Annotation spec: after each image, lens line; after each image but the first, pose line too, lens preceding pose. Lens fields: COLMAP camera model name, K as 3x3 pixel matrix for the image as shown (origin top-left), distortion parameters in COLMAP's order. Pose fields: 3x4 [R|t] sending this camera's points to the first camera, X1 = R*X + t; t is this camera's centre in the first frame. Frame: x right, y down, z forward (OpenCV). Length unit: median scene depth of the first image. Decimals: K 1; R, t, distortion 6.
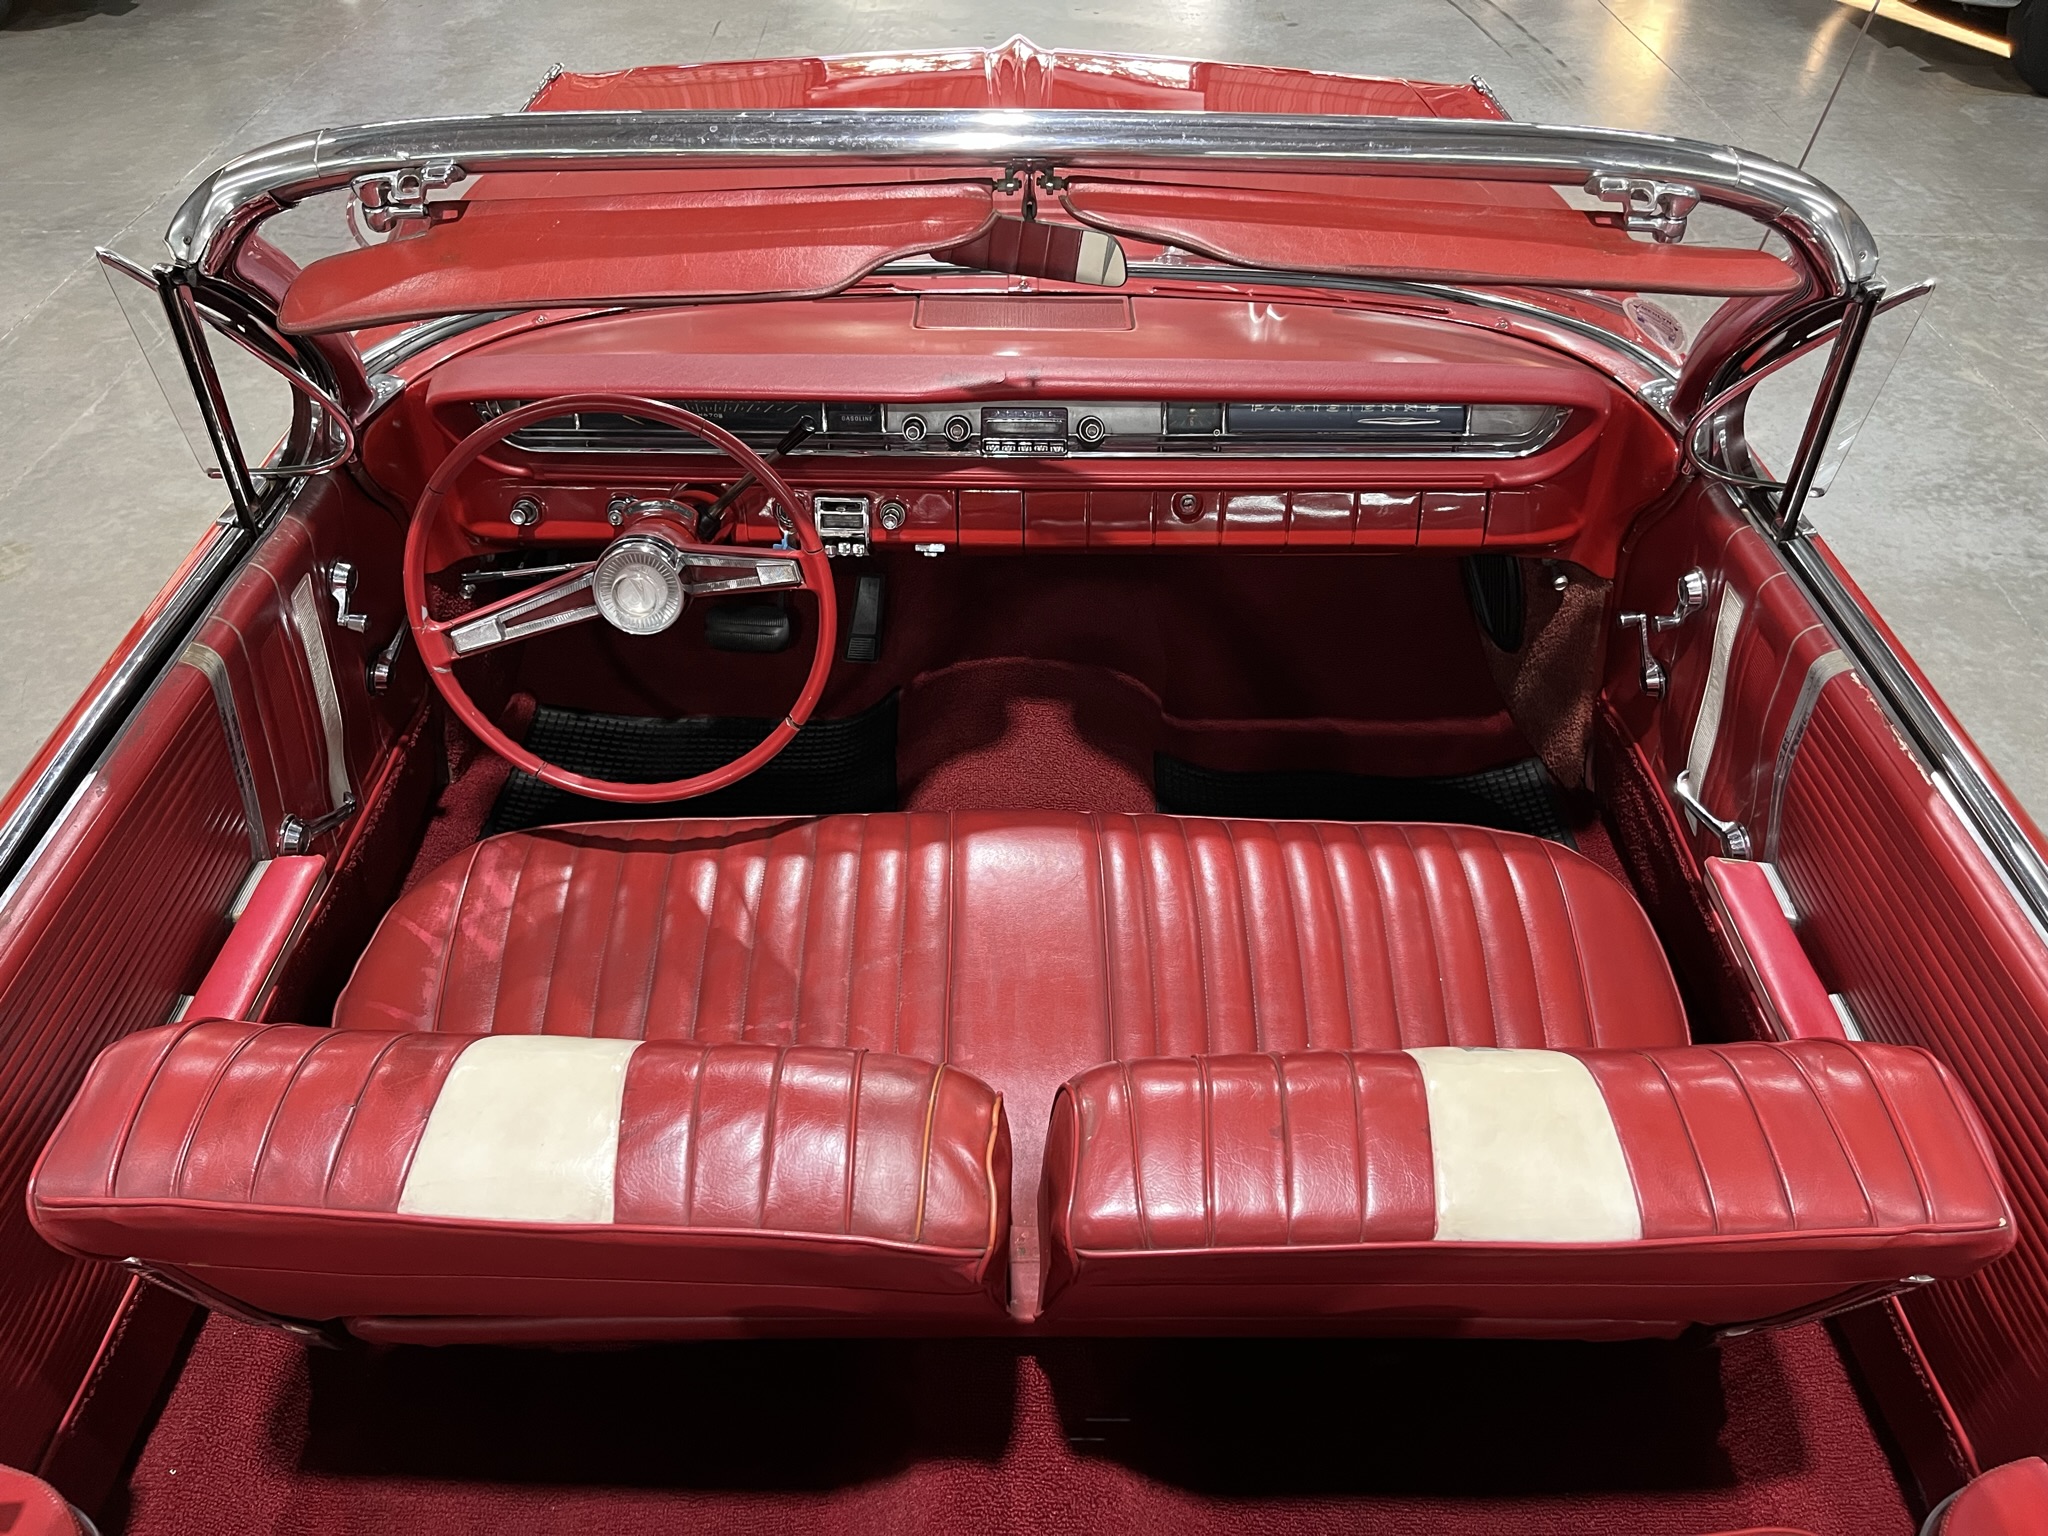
lens RADIAL K [[1644.7, 0, 1031.9], [0, 1644.7, 768.3], [0, 0, 1]] dist [0.062404, -0.006148]
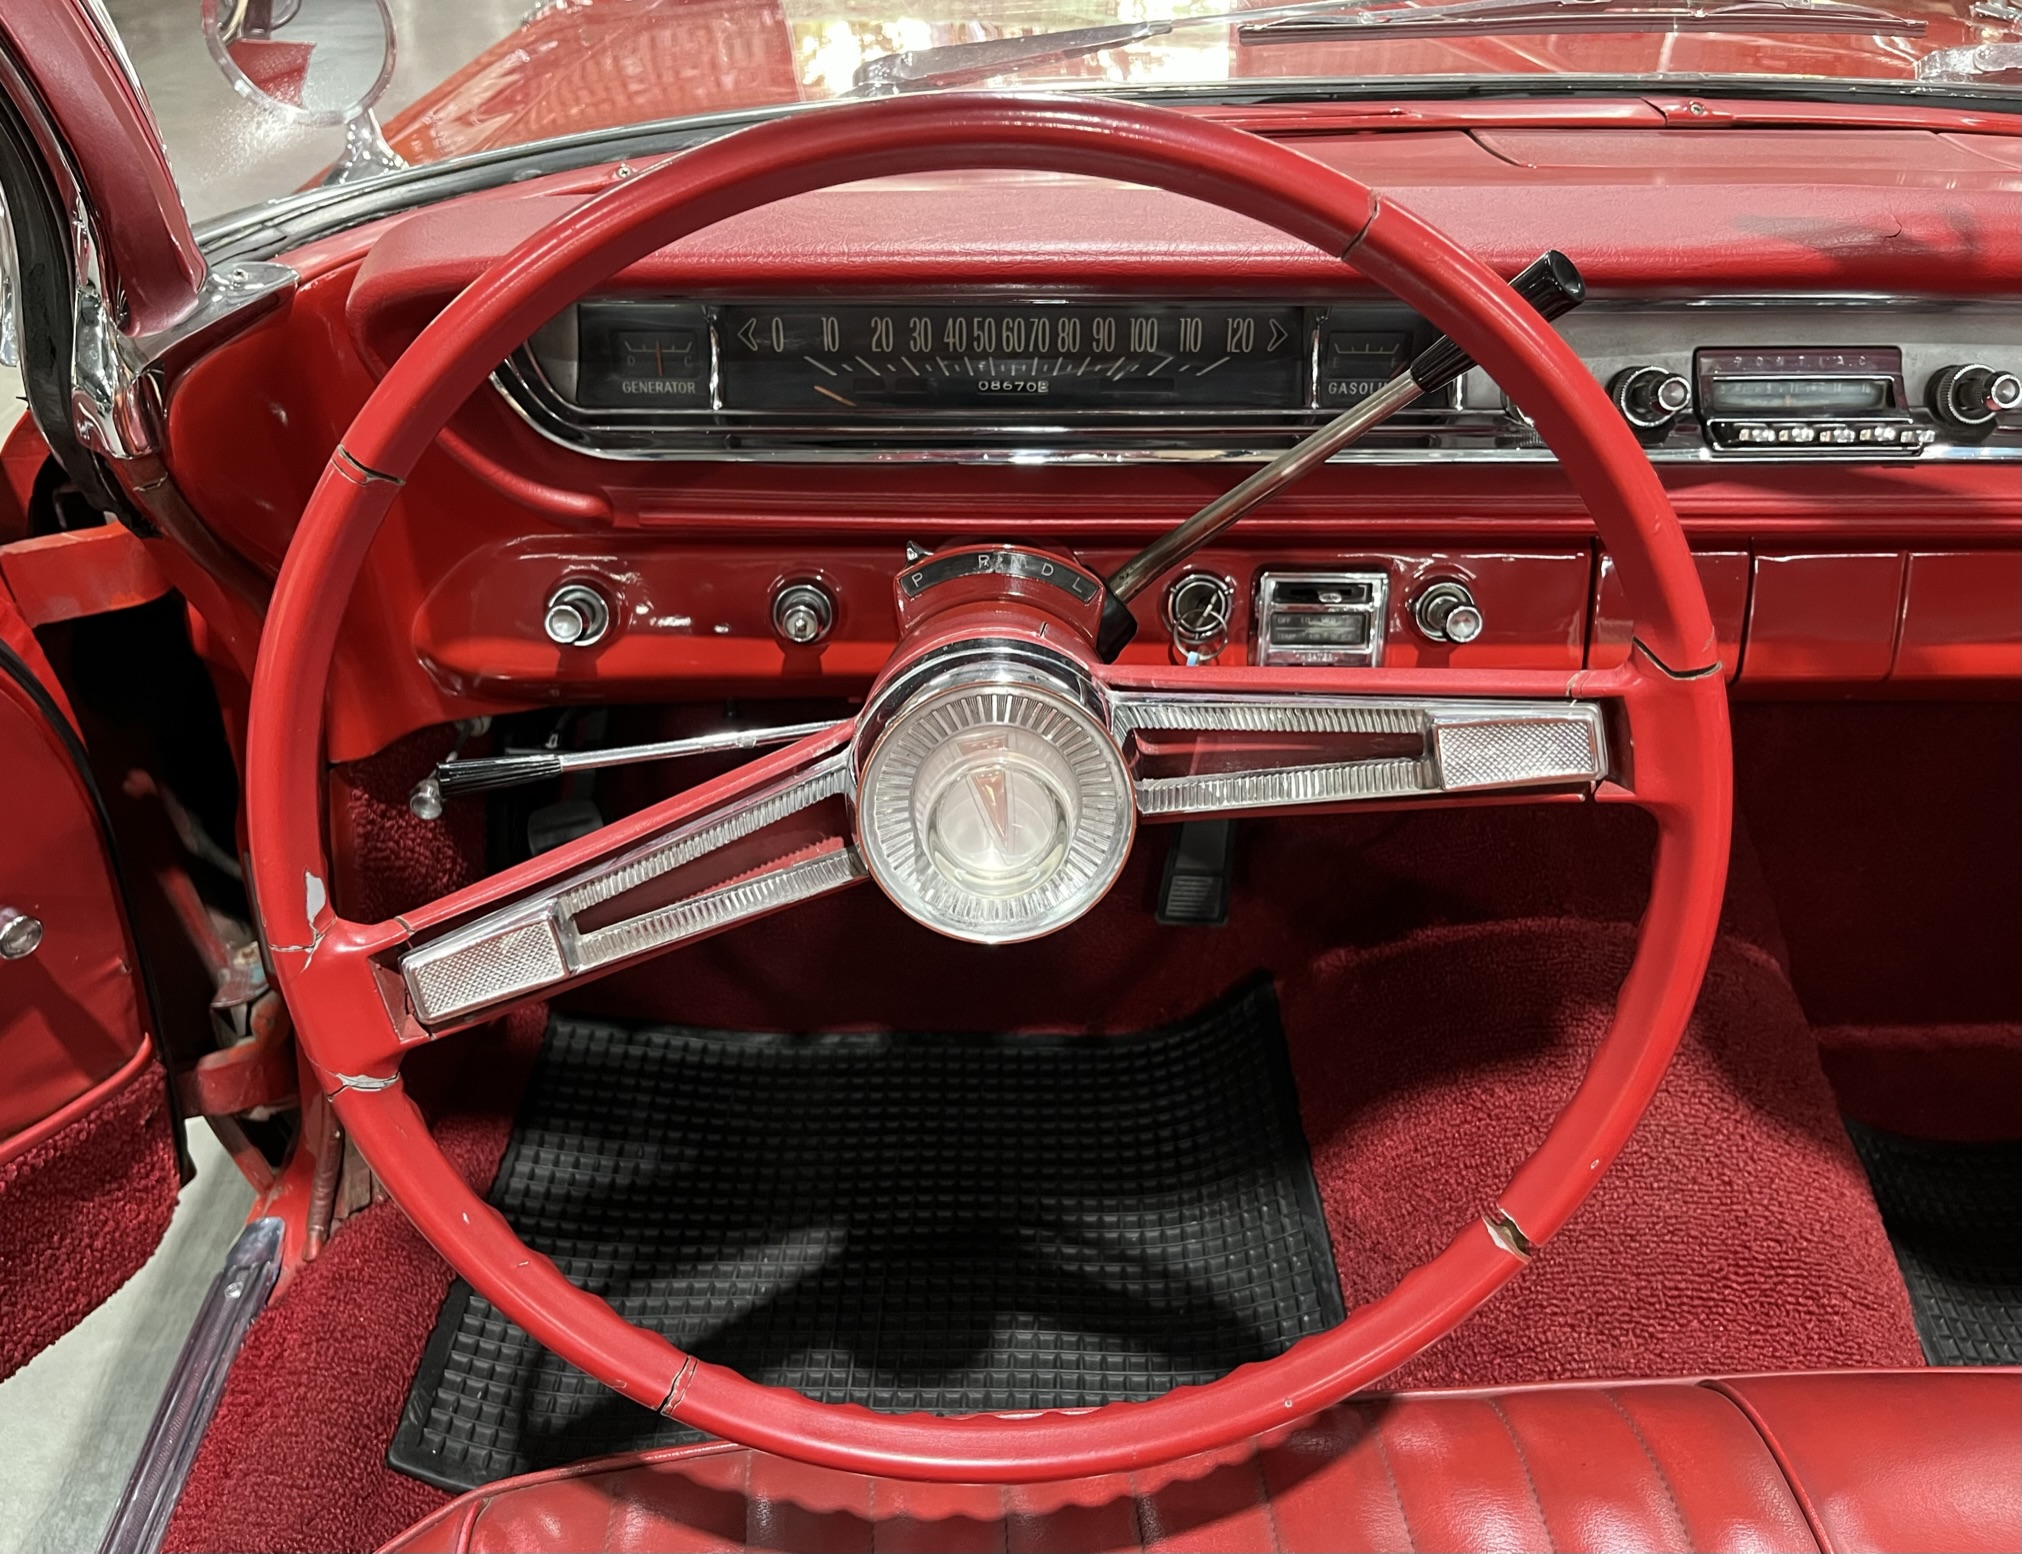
lens RADIAL K [[1600.9, 0, 980.6], [0, 1600.9, 769.3], [0, 0, 1]] dist [0.049309, -0.047948]
pose [[0.999620, -0.008818, 0.026102, -0.220589], [0.011541, 0.994287, -0.106117, -0.072891], [-0.025017, 0.106378, 0.994011, 0.613278]]
